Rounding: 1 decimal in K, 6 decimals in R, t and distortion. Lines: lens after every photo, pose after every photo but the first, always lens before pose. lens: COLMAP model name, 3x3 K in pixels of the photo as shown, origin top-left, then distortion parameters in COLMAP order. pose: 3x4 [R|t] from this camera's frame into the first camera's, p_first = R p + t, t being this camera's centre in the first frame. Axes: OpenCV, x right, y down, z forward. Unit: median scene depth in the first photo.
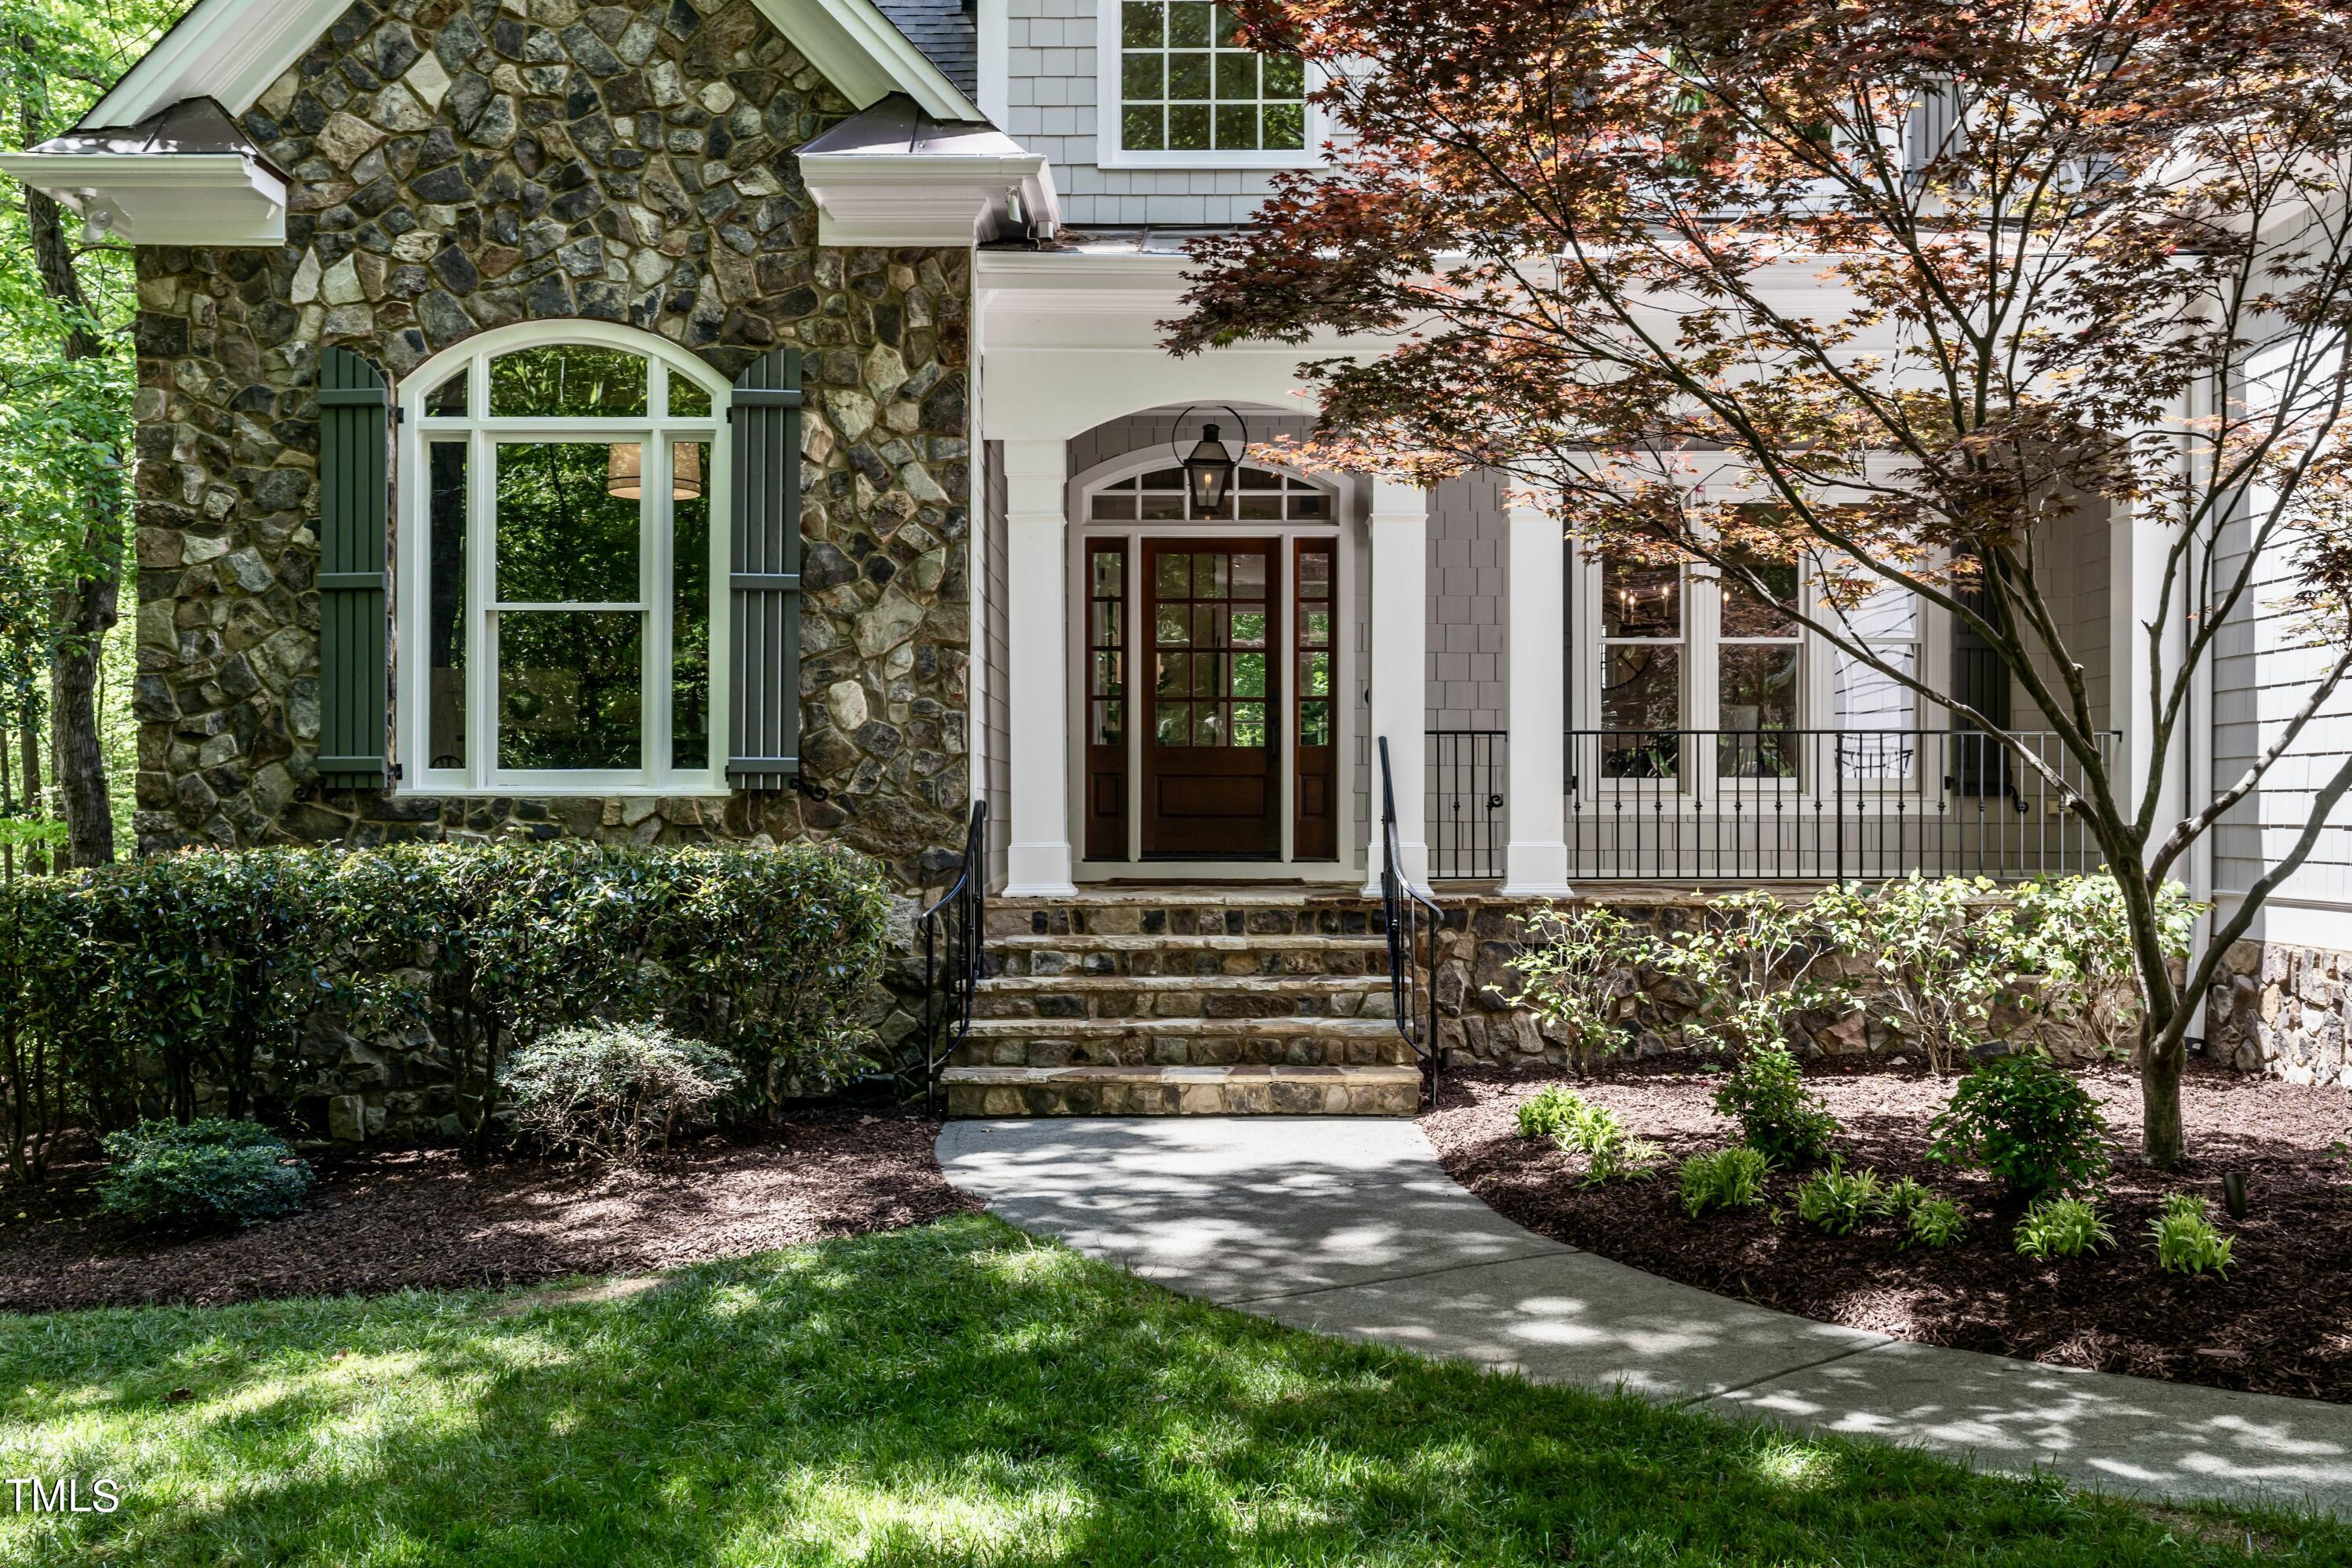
lens RADIAL K [[2198.4, 0, 1171.5], [0, 2198.4, 795.2], [0, 0, 1]] dist [0.012831, 0.000000]
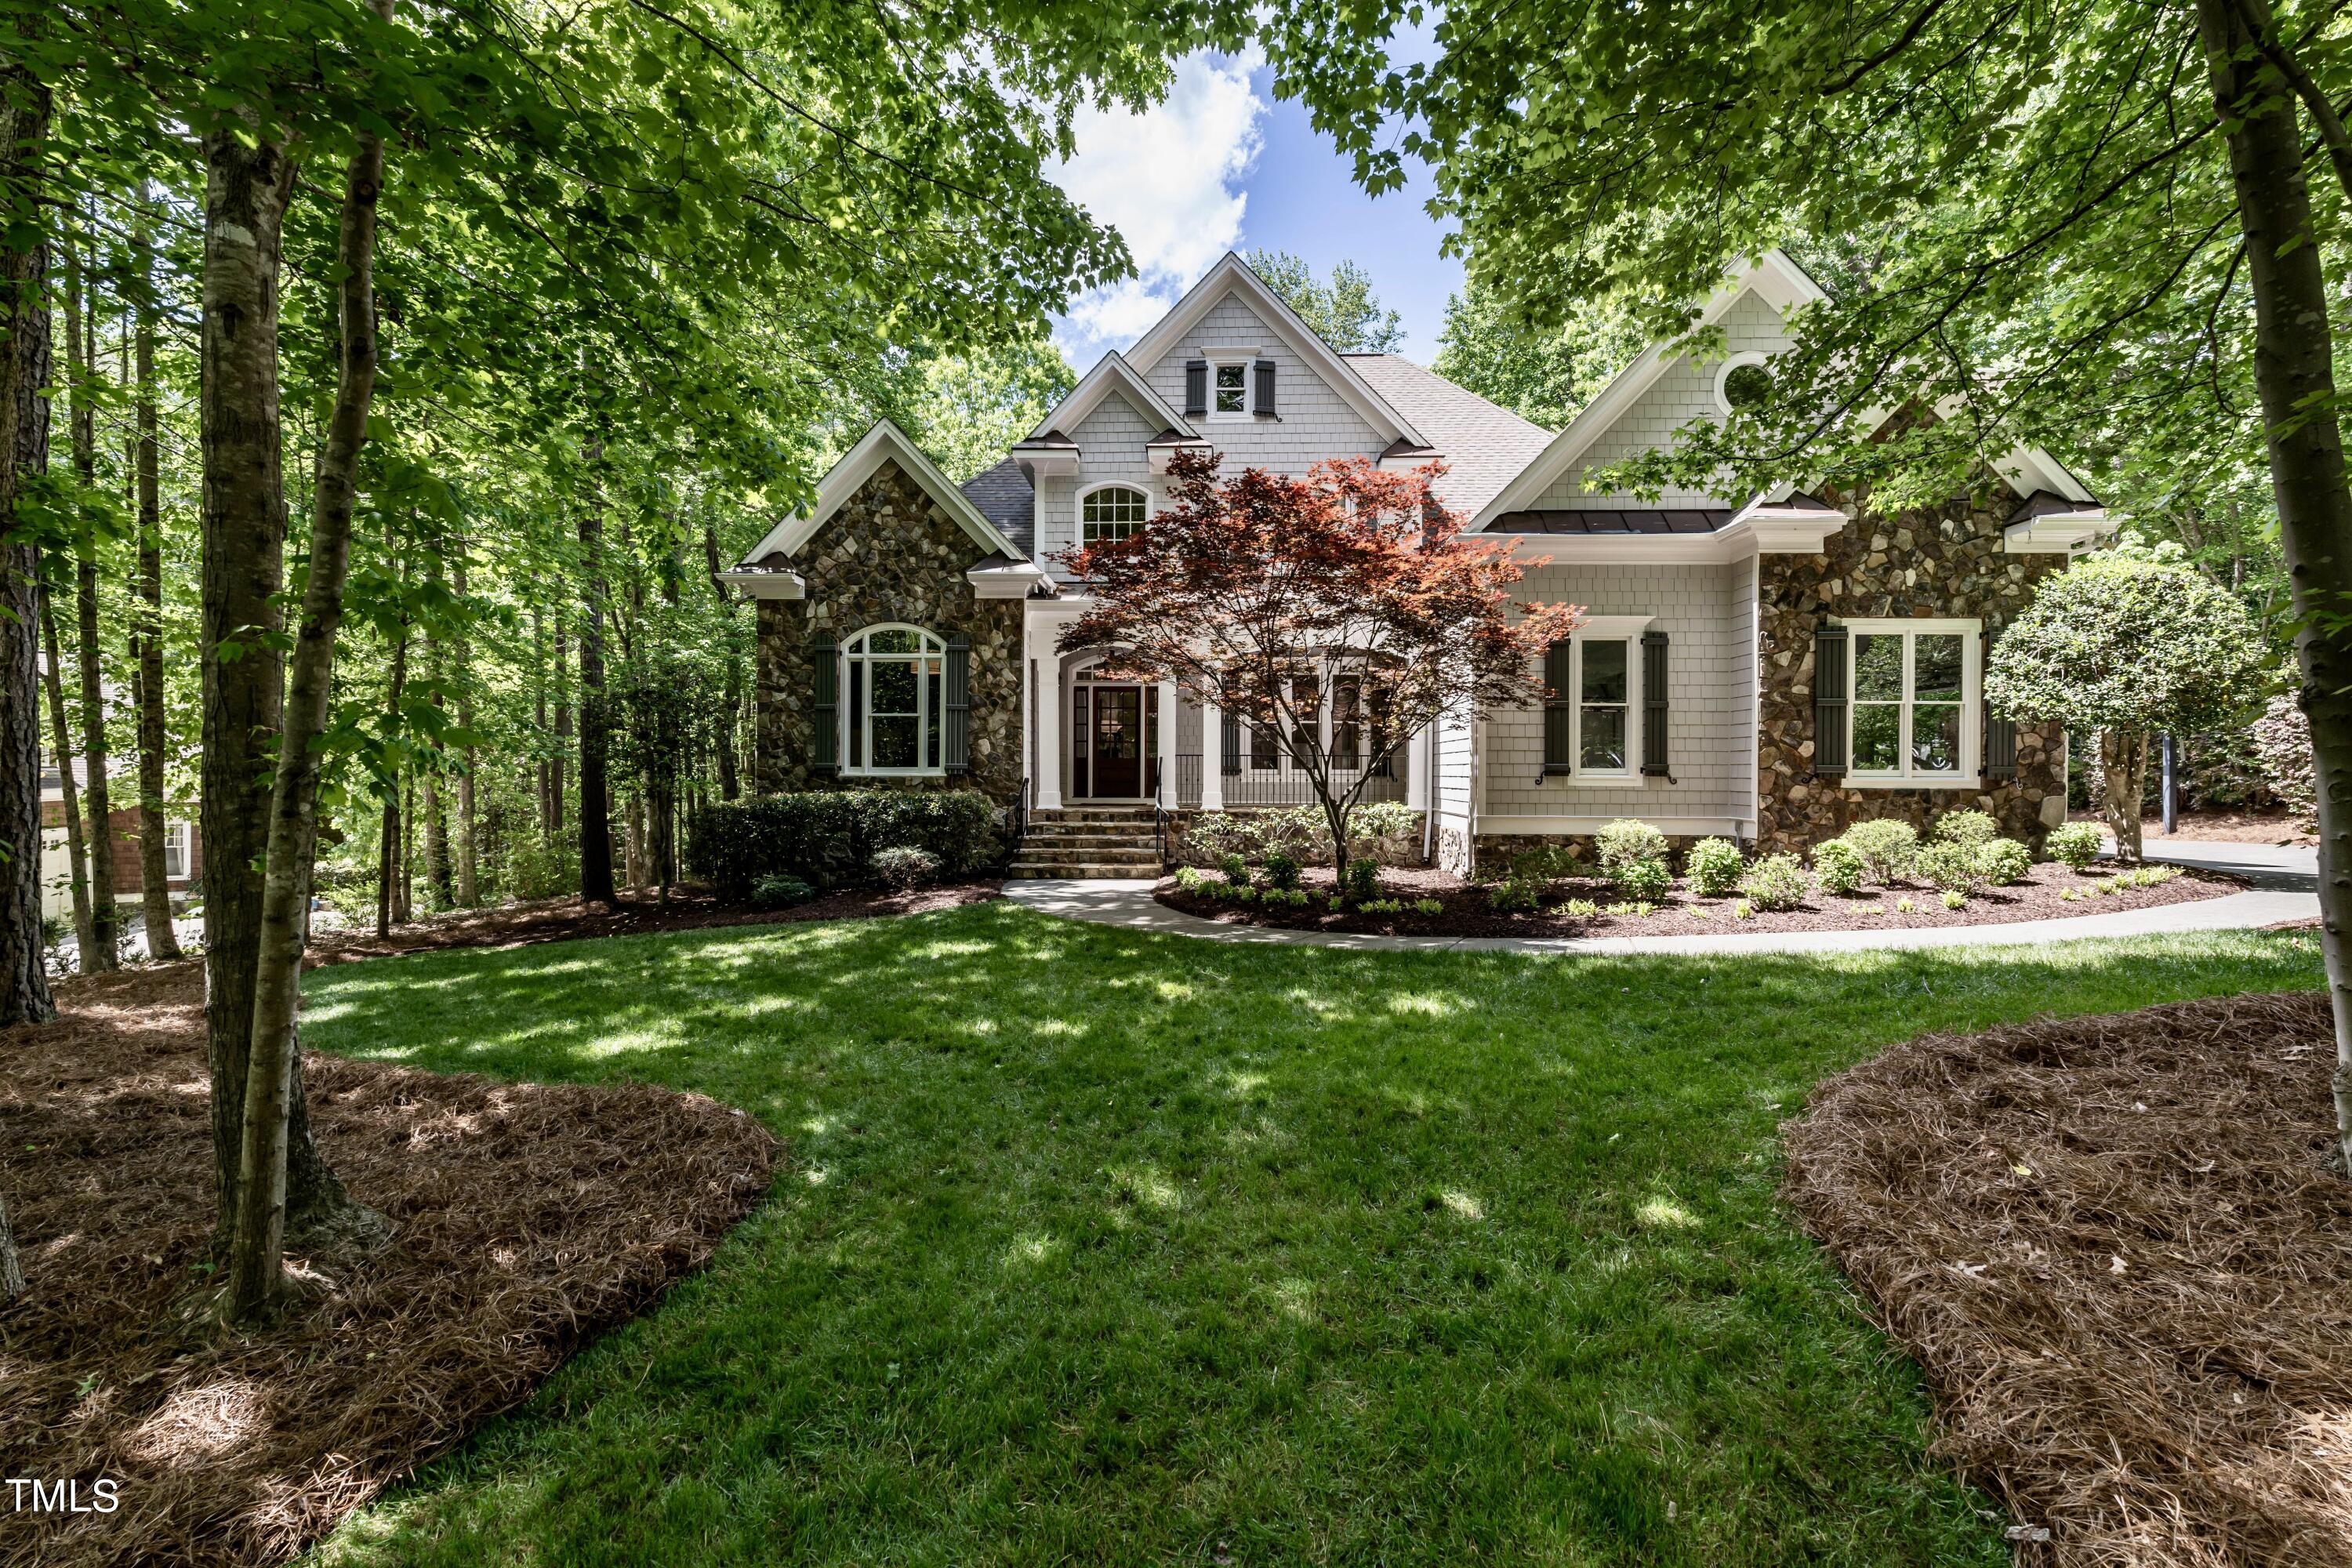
lens RADIAL K [[1051.4, 0, 1184.8], [0, 1051.4, 771.6], [0, 0, 1]] dist [-0.004091, -0.000585]
pose [[0.999732, 0.003510, -0.022877, 0.169616], [-0.003296, 0.999950, 0.009394, -0.020969], [0.022909, -0.009316, 0.999694, -0.473026]]
